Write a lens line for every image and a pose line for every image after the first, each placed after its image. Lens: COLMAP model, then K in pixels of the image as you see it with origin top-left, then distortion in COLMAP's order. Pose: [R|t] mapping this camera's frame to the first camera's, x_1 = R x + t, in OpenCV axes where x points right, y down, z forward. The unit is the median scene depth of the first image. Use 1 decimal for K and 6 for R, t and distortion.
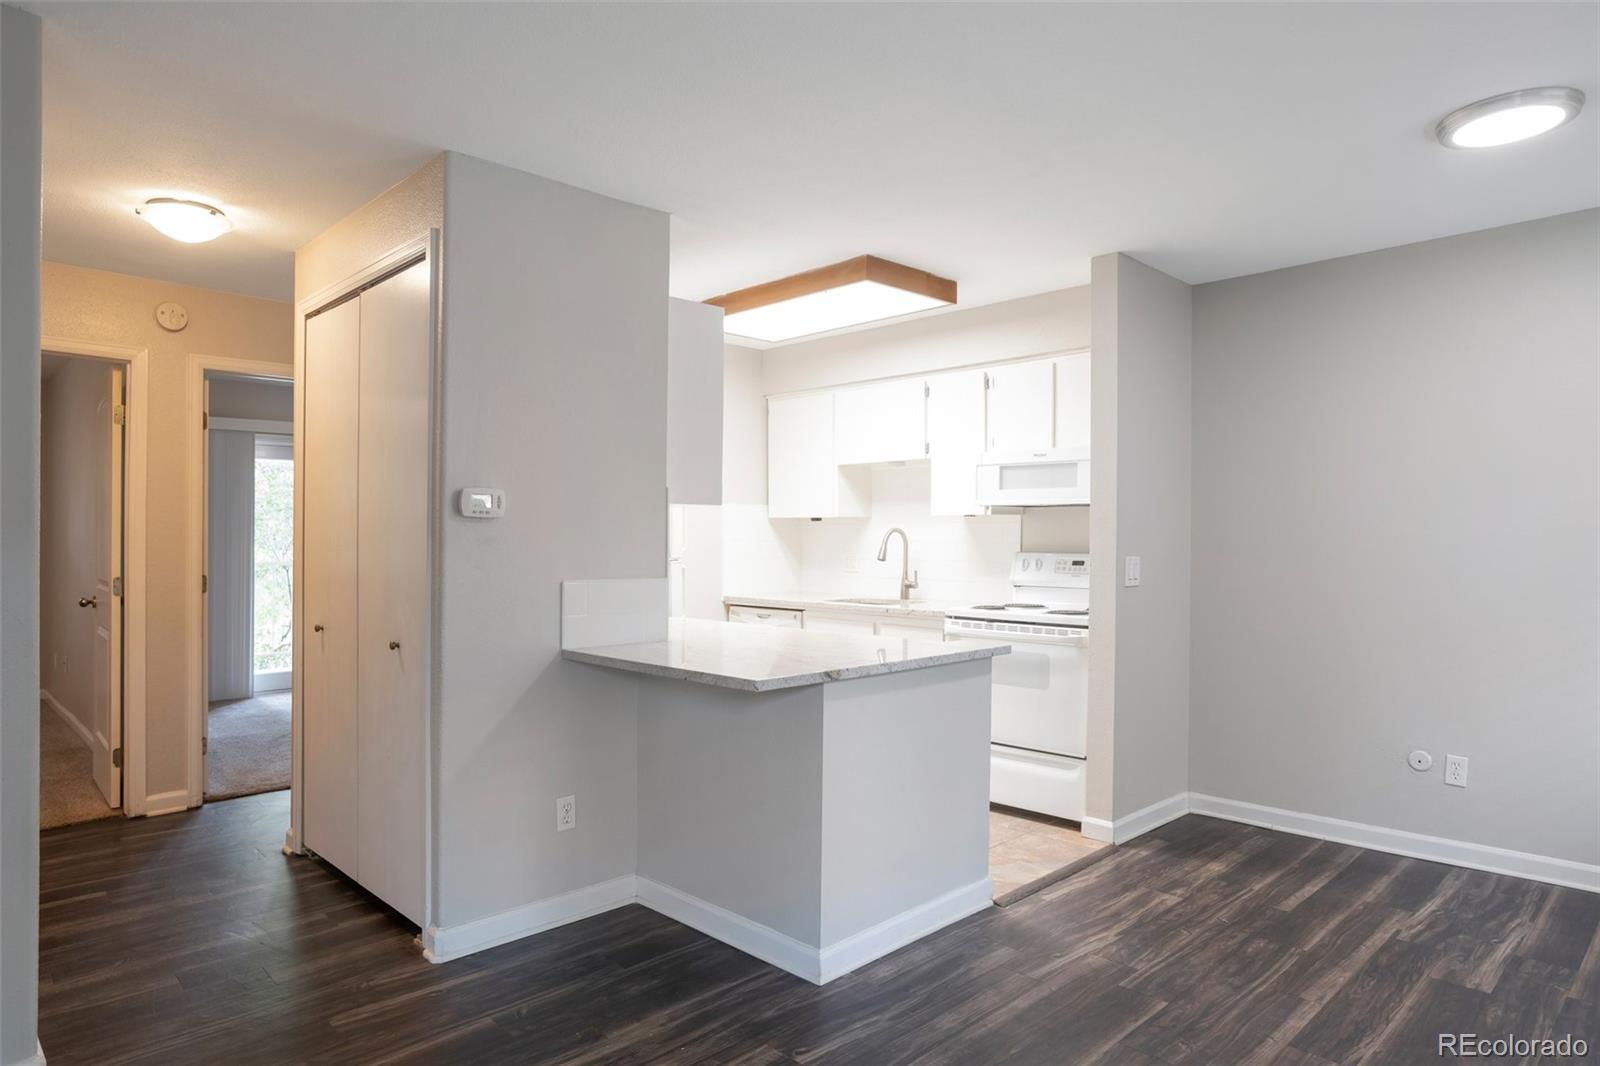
lens RADIAL K [[963.0, 0, 778.2], [0, 963.0, 552.5], [0, 0, 1]] dist [-0.001227, 0.001862]
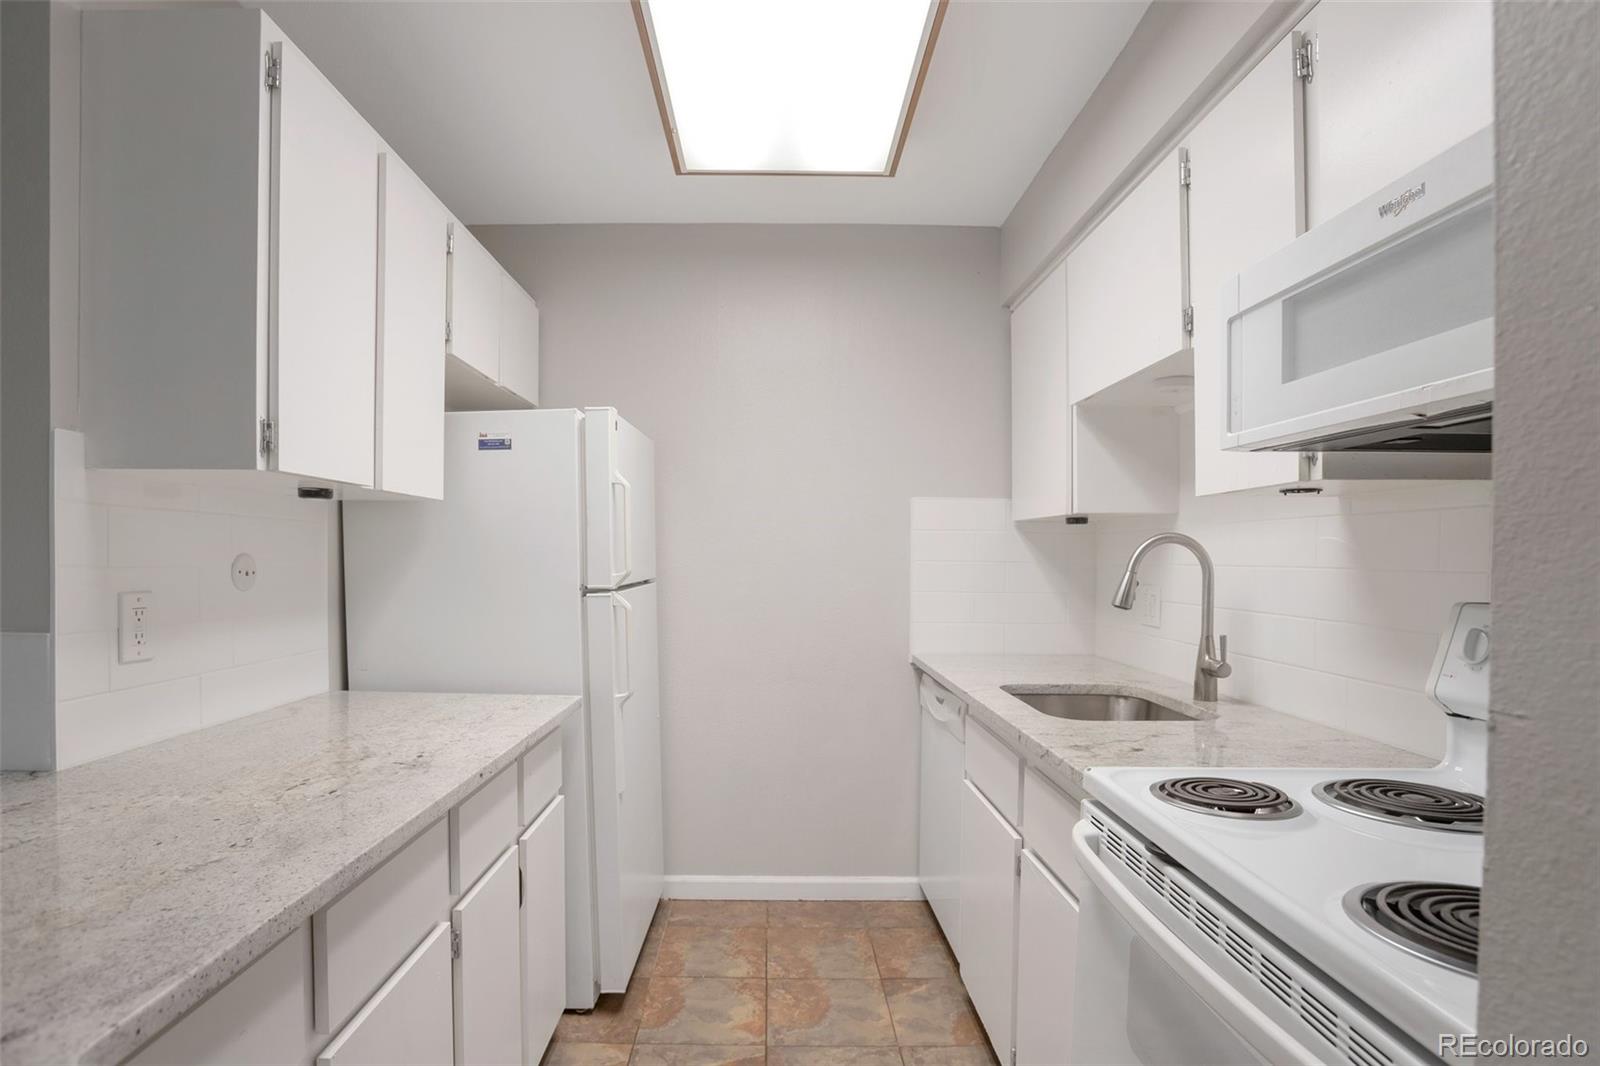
lens RADIAL K [[803.1, 0, 800.0], [0, 803.1, 533.0], [0, 0, 1]] dist [-0.022255, 0.000559]
pose [[0.747987, -0.015376, -0.663535, 0.293925], [-0.017364, 0.998936, -0.042722, -0.009343], [0.663486, 0.043477, 0.746924, 0.779303]]
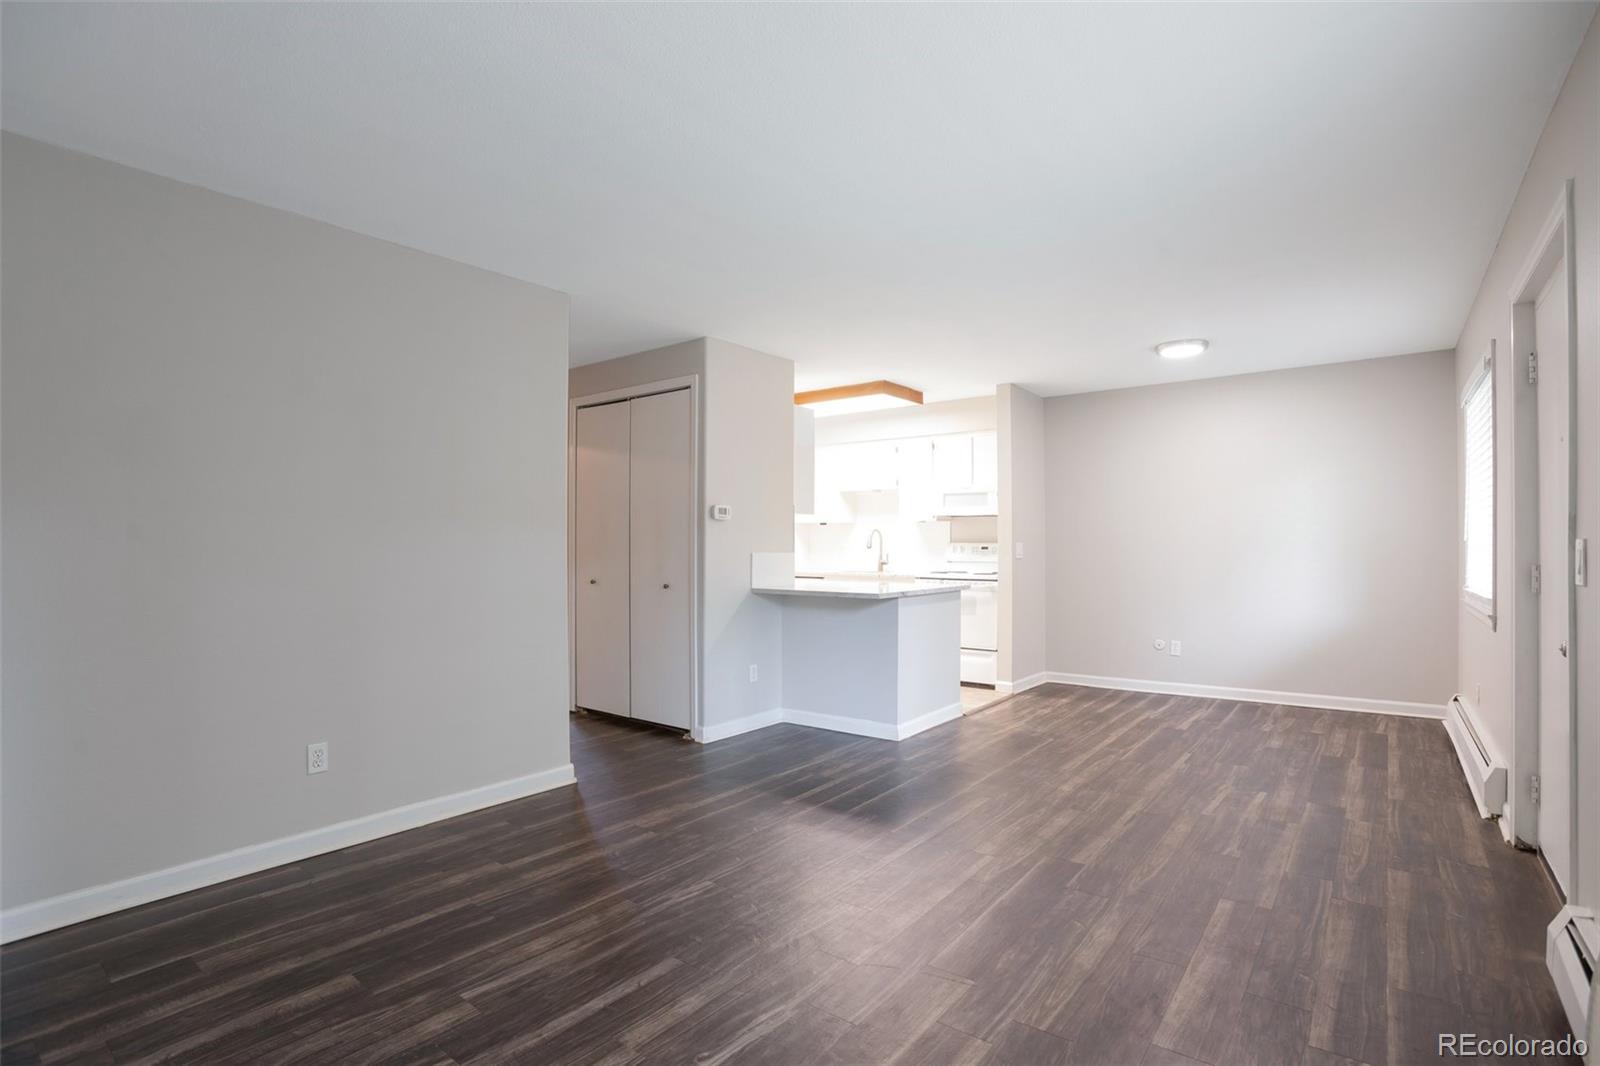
lens RADIAL K [[803.1, 0, 800.0], [0, 803.1, 533.0], [0, 0, 1]] dist [-0.022255, 0.000559]
pose [[0.987957, 0.000915, 0.154724, -0.283800], [0.003640, 0.999568, -0.029152, 0.027902], [-0.154684, 0.029364, 0.987528, -0.460168]]
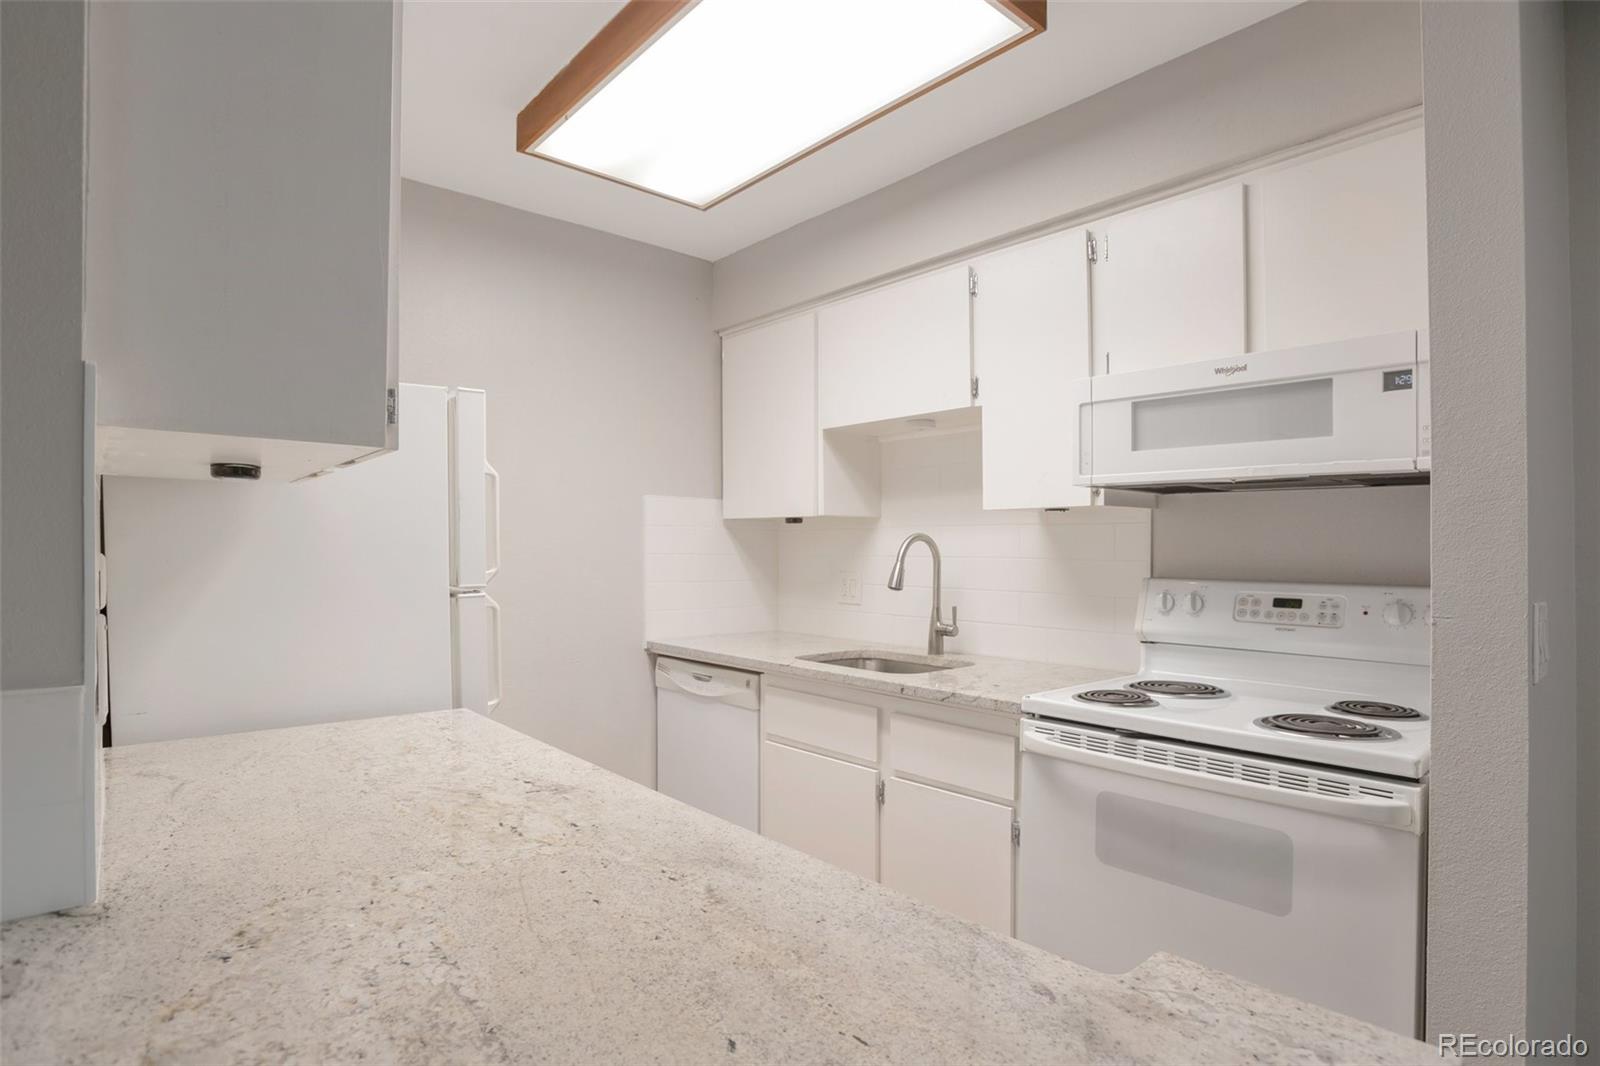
lens RADIAL K [[820.0, 0, 774.6], [0, 820.0, 515.9], [0, 0, 1]] dist [-0.000842, 0.000127]
pose [[0.998011, 0.003376, -0.062949, 0.081444], [-0.007178, 0.998157, -0.060267, -0.006755], [0.062630, 0.060599, 0.996195, 0.617672]]
